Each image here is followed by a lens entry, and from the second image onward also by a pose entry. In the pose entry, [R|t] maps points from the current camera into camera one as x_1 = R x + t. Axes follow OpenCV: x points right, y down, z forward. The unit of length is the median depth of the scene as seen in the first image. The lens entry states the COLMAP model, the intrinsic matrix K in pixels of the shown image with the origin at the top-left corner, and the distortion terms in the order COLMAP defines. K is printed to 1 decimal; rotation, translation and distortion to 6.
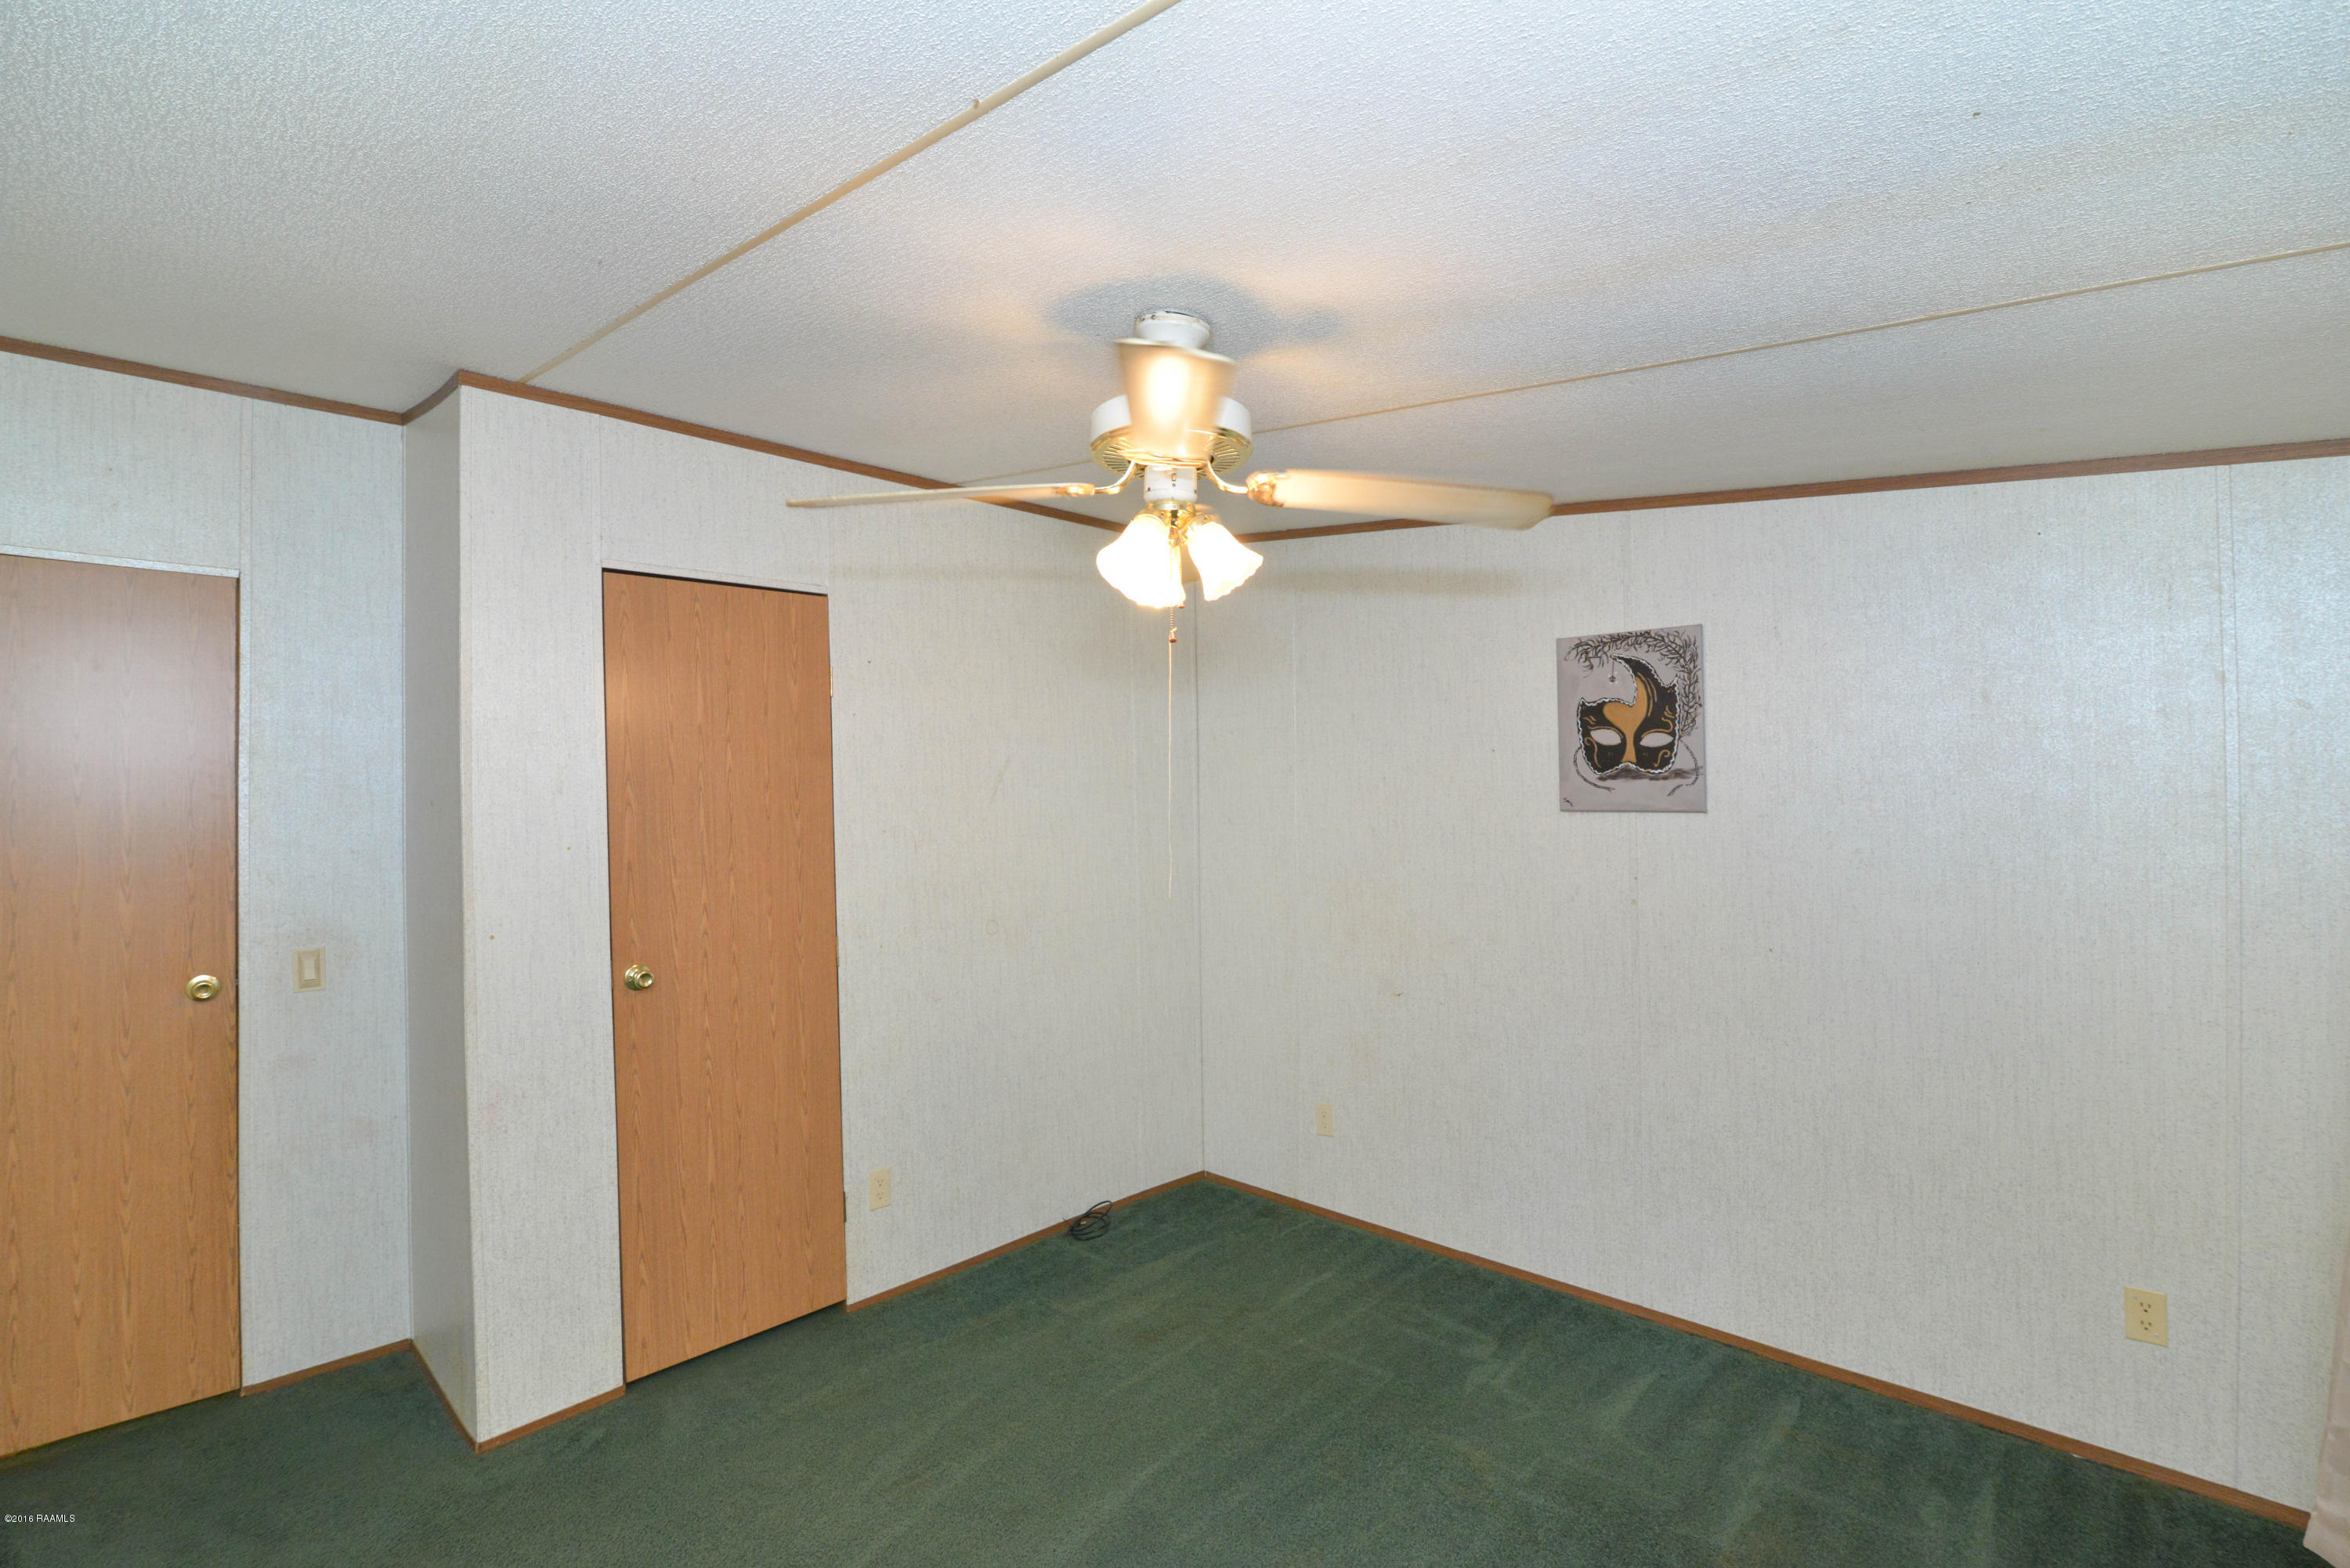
lens RADIAL K [[1125.3, 0, 1175.0], [0, 1125.3, 784.0], [0, 0, 1]] dist [-0.004345, -0.004561]
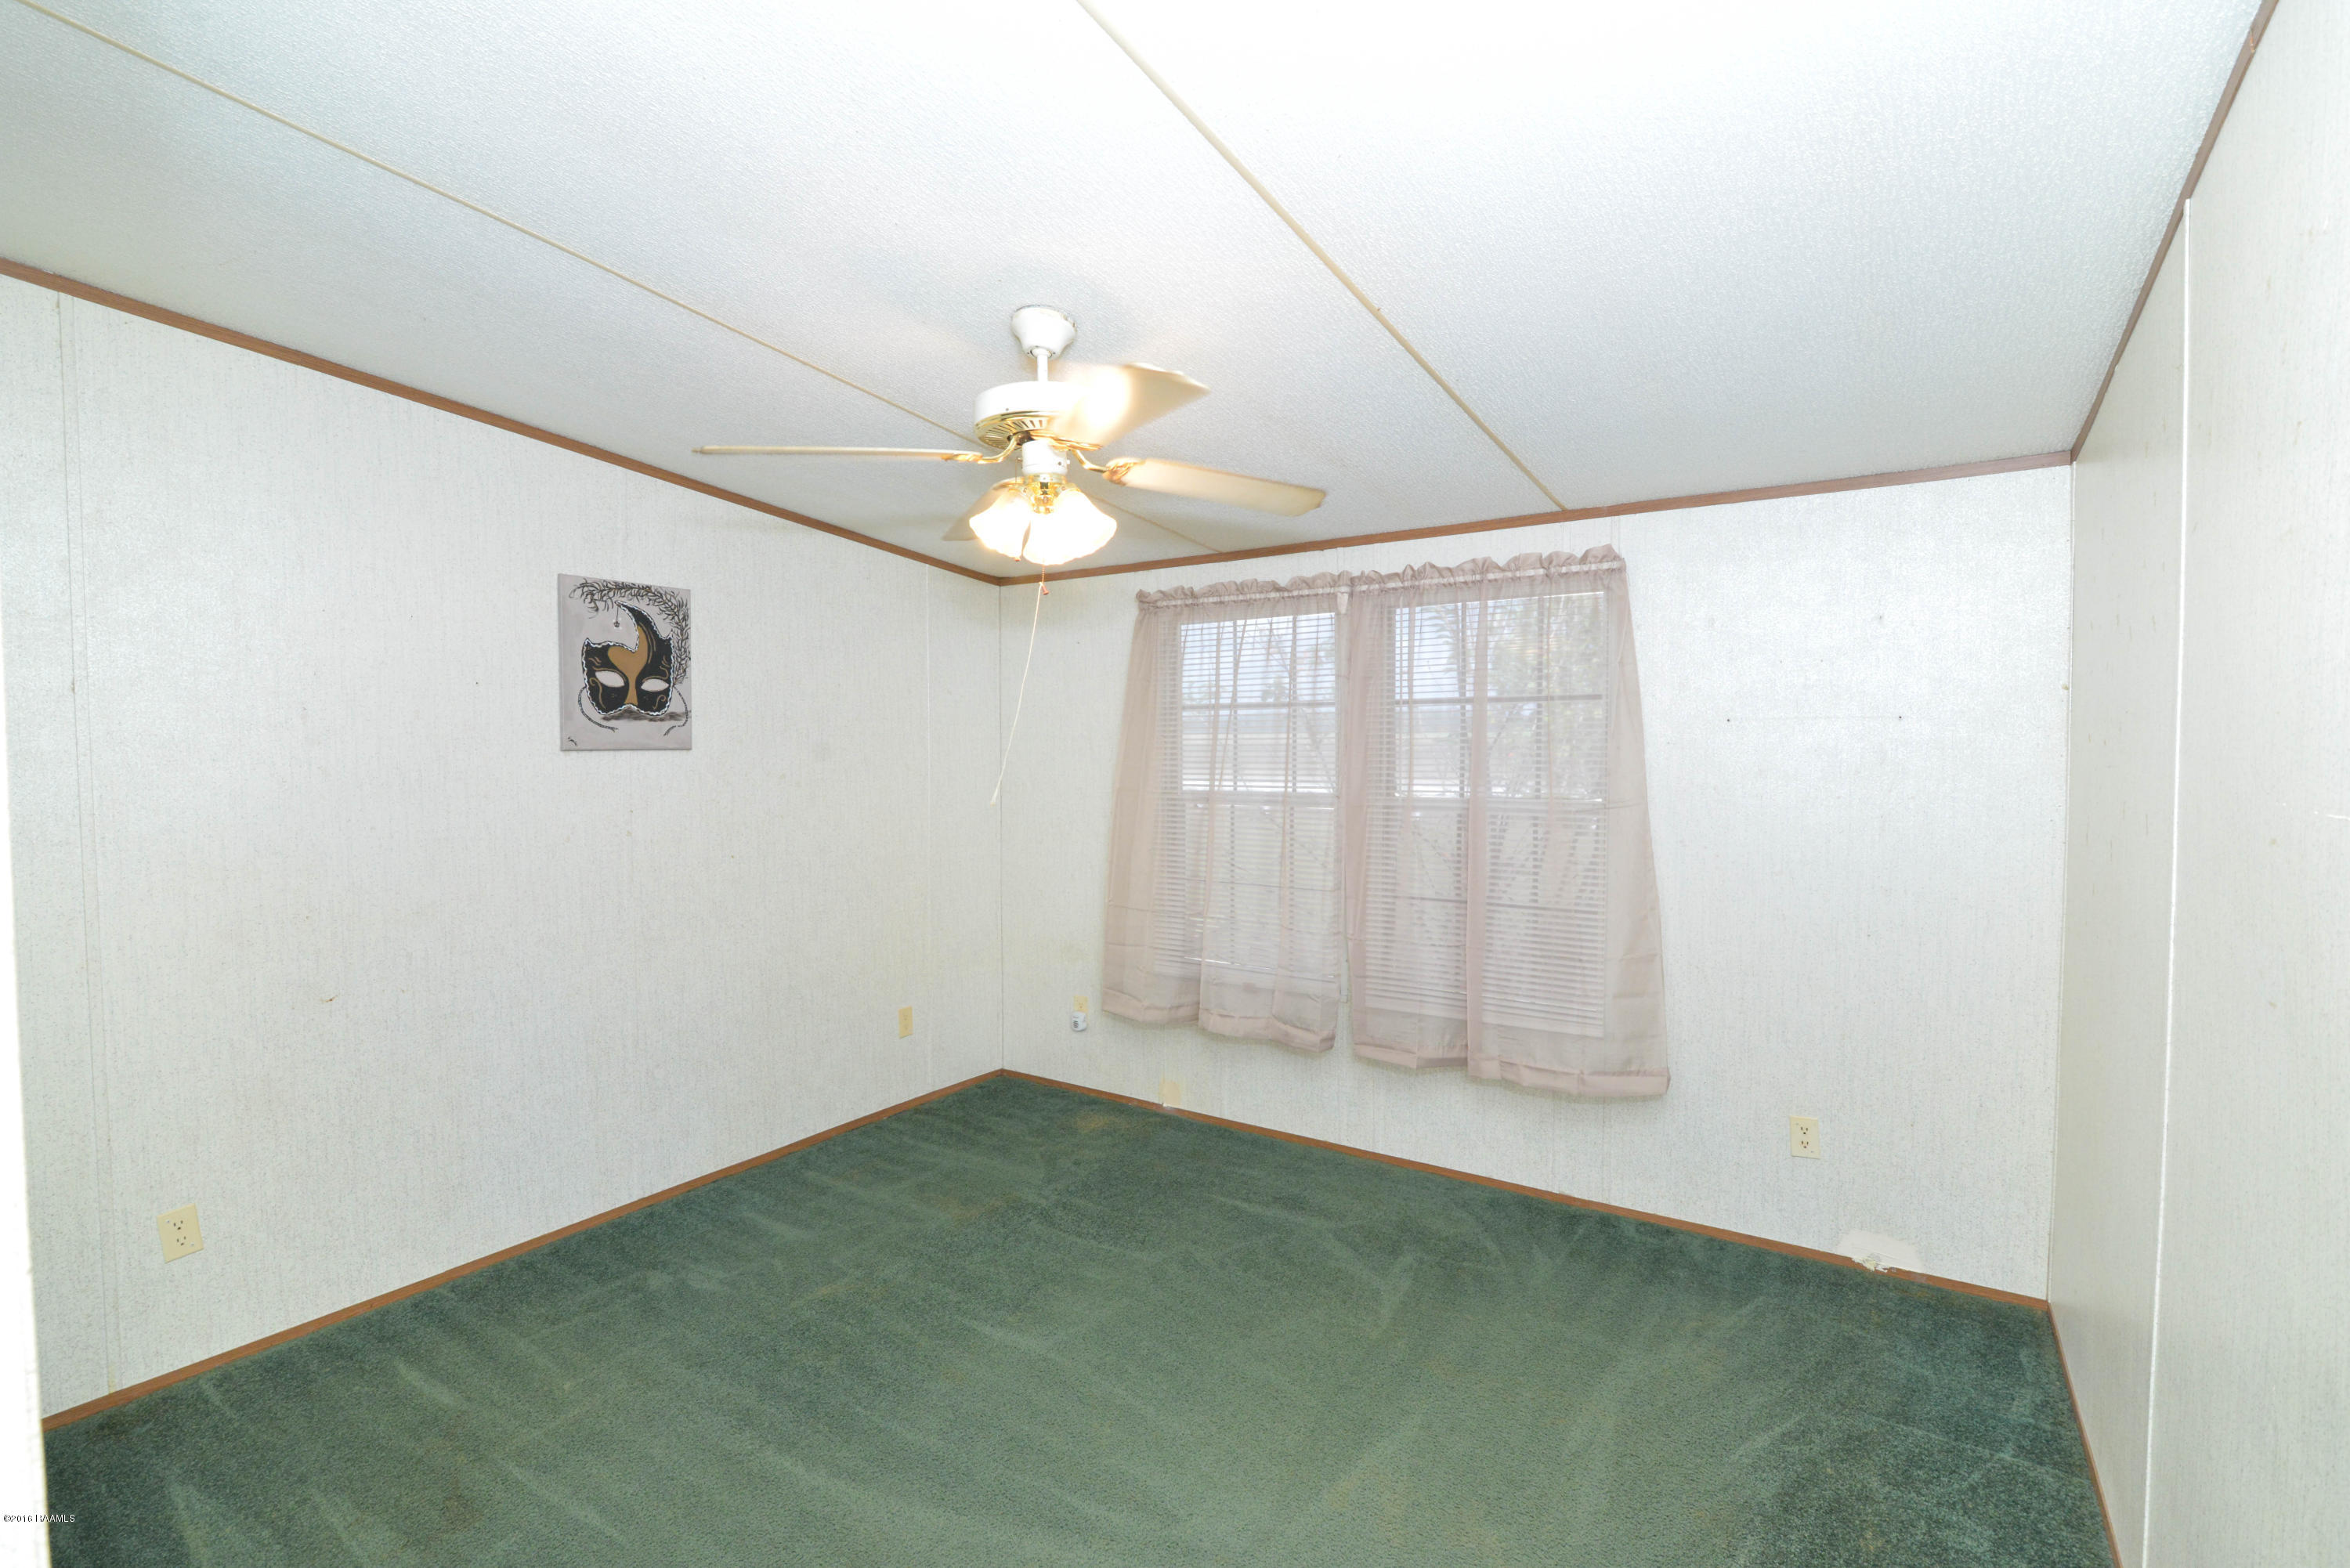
lens RADIAL K [[1125.3, 0, 1175.0], [0, 1125.3, 784.0], [0, 0, 1]] dist [-0.004345, -0.004561]
pose [[-0.200461, -0.030771, 0.979218, -0.759465], [-0.002280, 0.999519, 0.030943, 0.022660], [-0.979699, 0.003970, -0.200435, 0.706226]]
